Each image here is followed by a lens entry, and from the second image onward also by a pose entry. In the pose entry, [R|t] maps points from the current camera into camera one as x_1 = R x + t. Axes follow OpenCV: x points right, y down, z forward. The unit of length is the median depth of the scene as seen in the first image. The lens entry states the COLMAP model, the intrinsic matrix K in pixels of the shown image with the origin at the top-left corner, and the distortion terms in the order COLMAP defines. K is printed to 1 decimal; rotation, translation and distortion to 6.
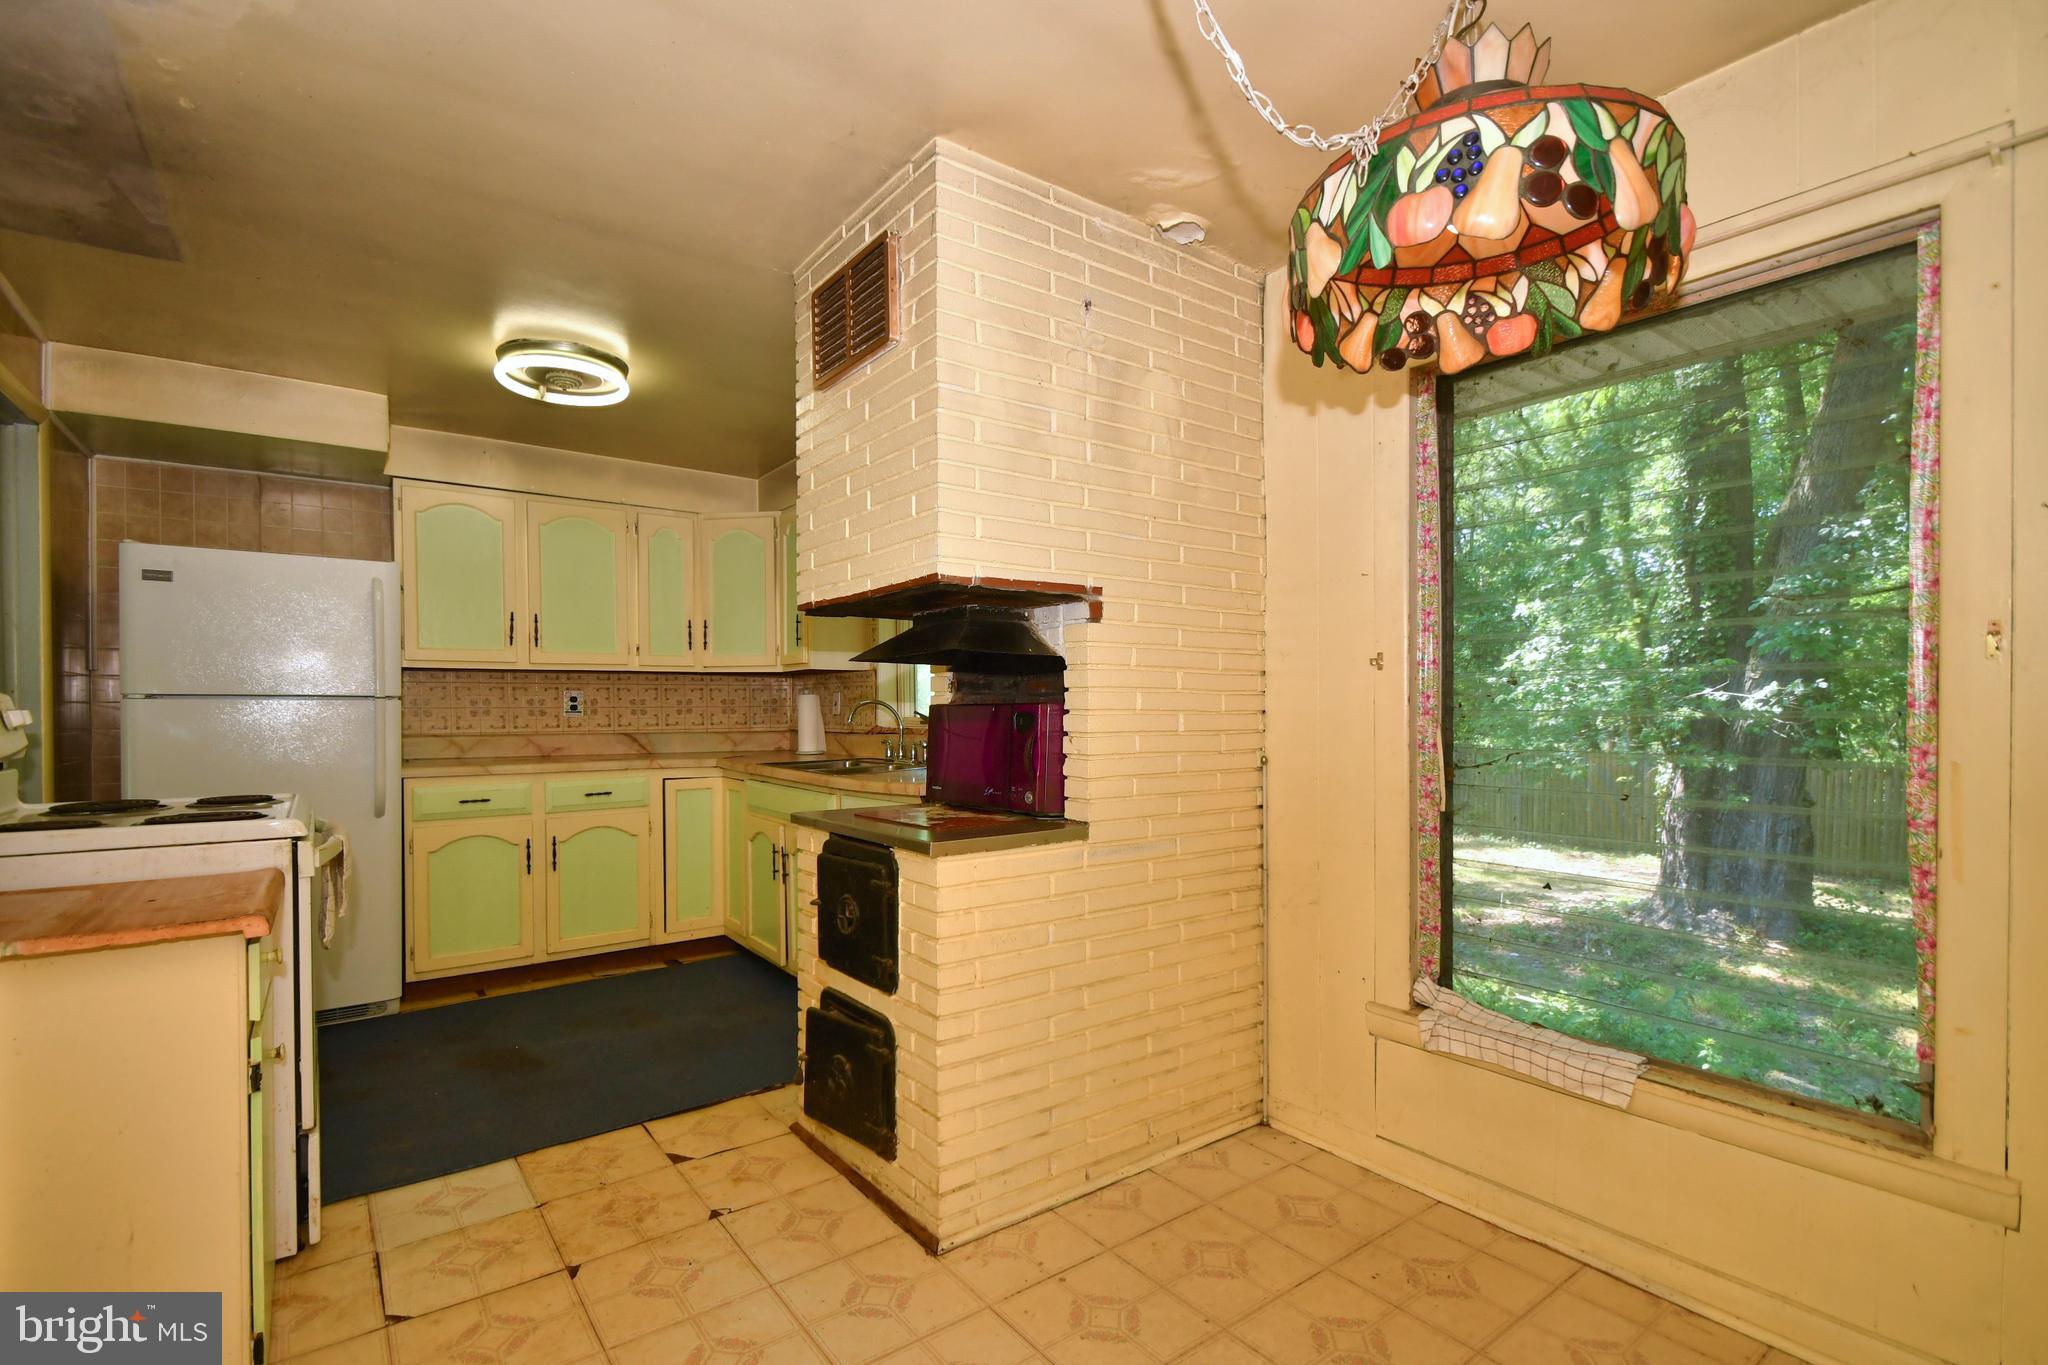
lens RADIAL K [[950.8, 0, 992.5], [0, 950.8, 721.8], [0, 0, 1]] dist [0.029306, -0.024518]
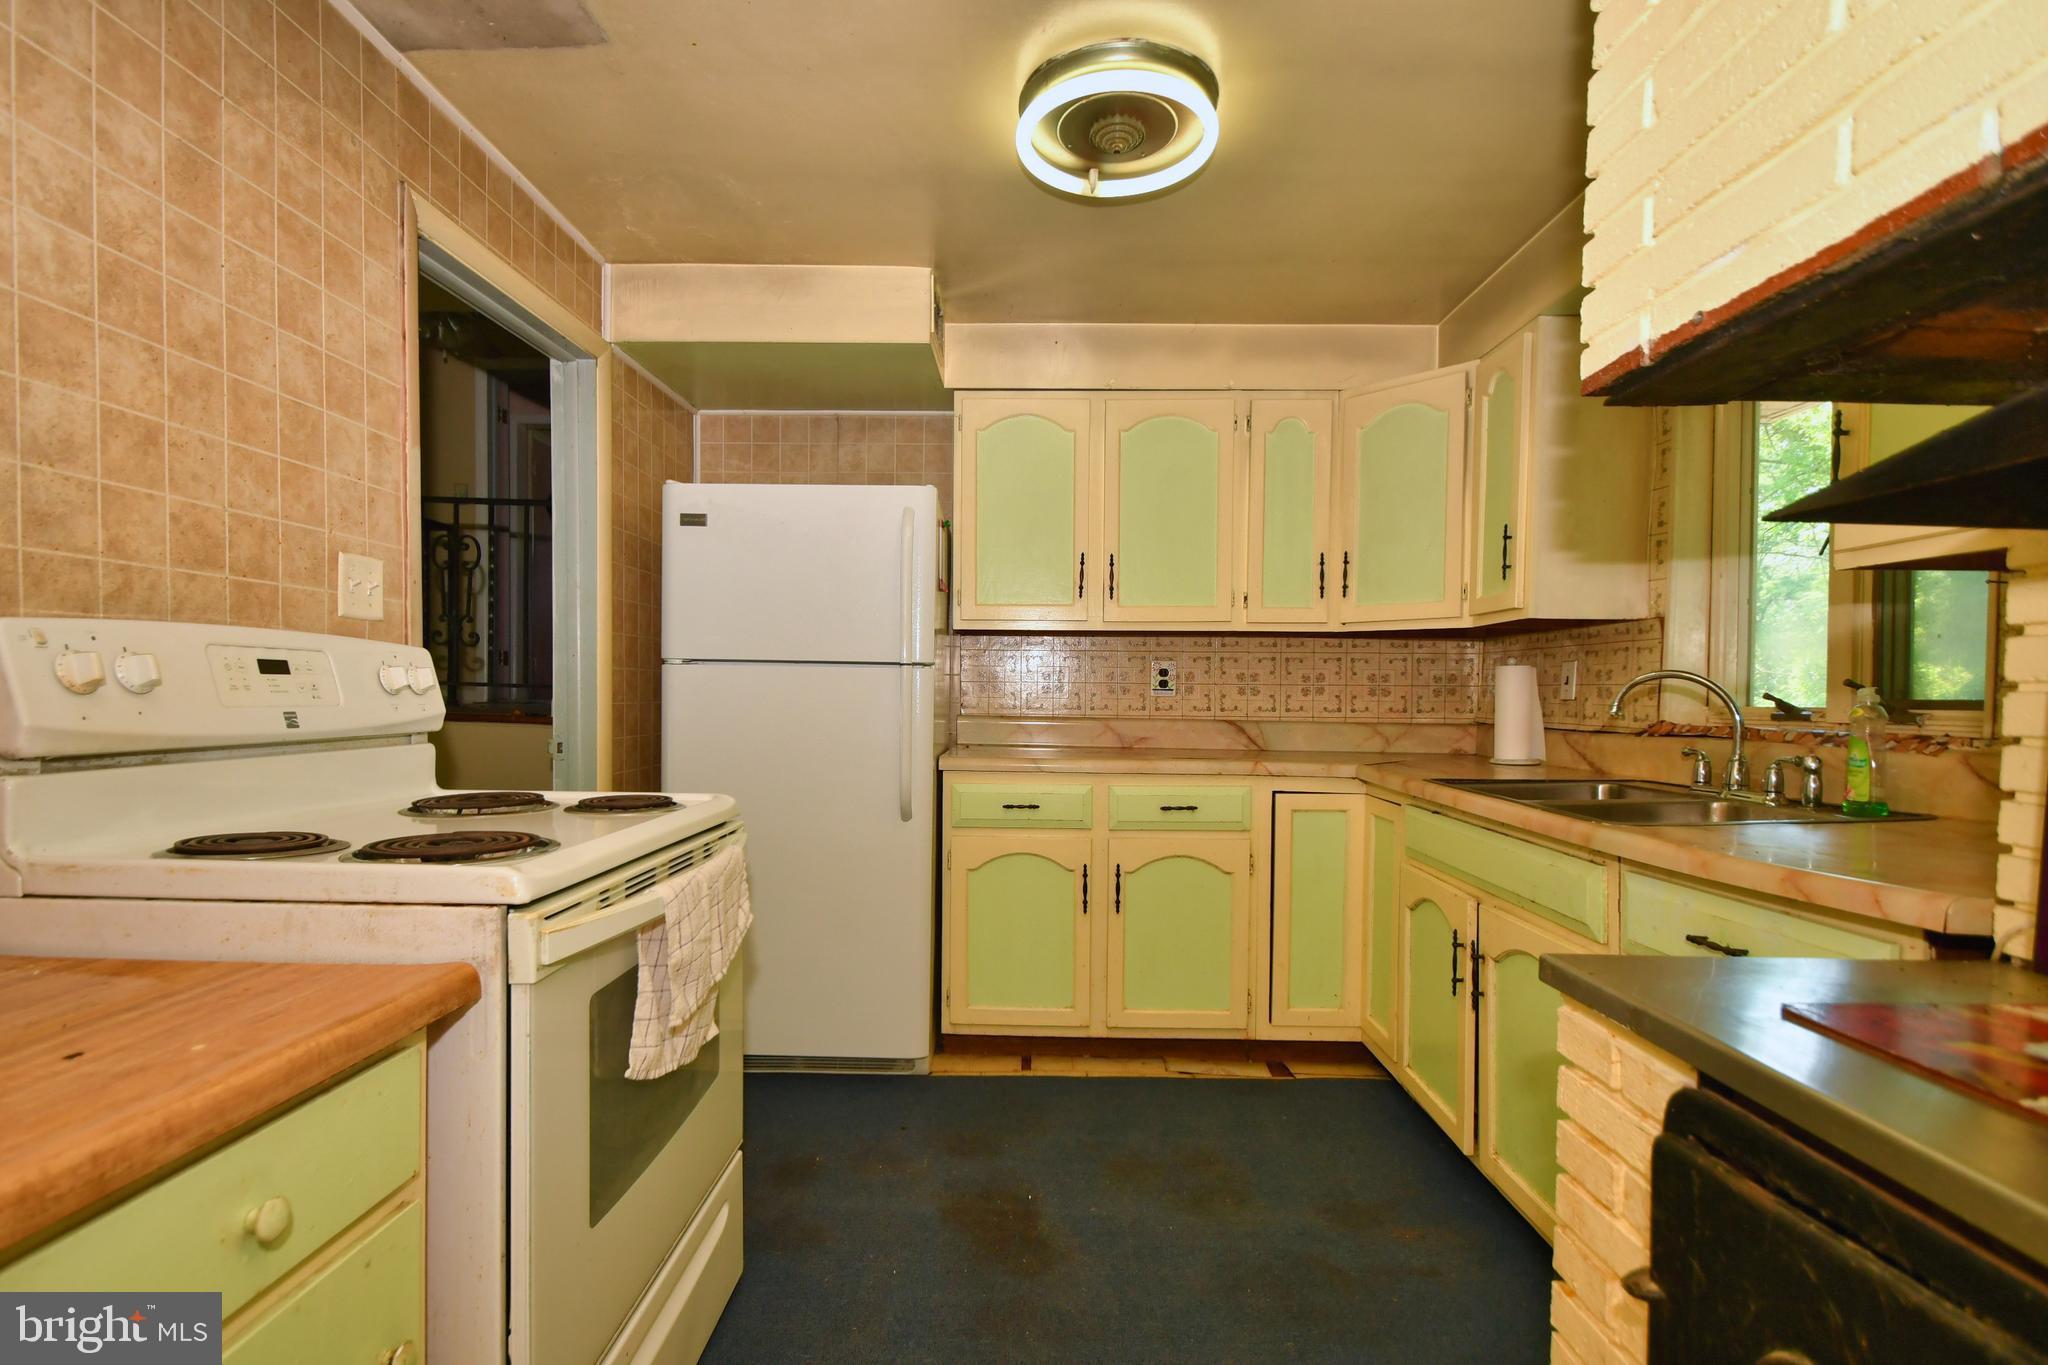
lens RADIAL K [[970.9, 0, 1009.0], [0, 970.9, 717.7], [0, 0, 1]] dist [0.006028, 0.000182]
pose [[0.804270, 0.028047, -0.593602, -0.095945], [-0.023142, 0.999606, 0.015875, 0.002417], [0.593813, 0.000969, 0.804602, 0.354406]]
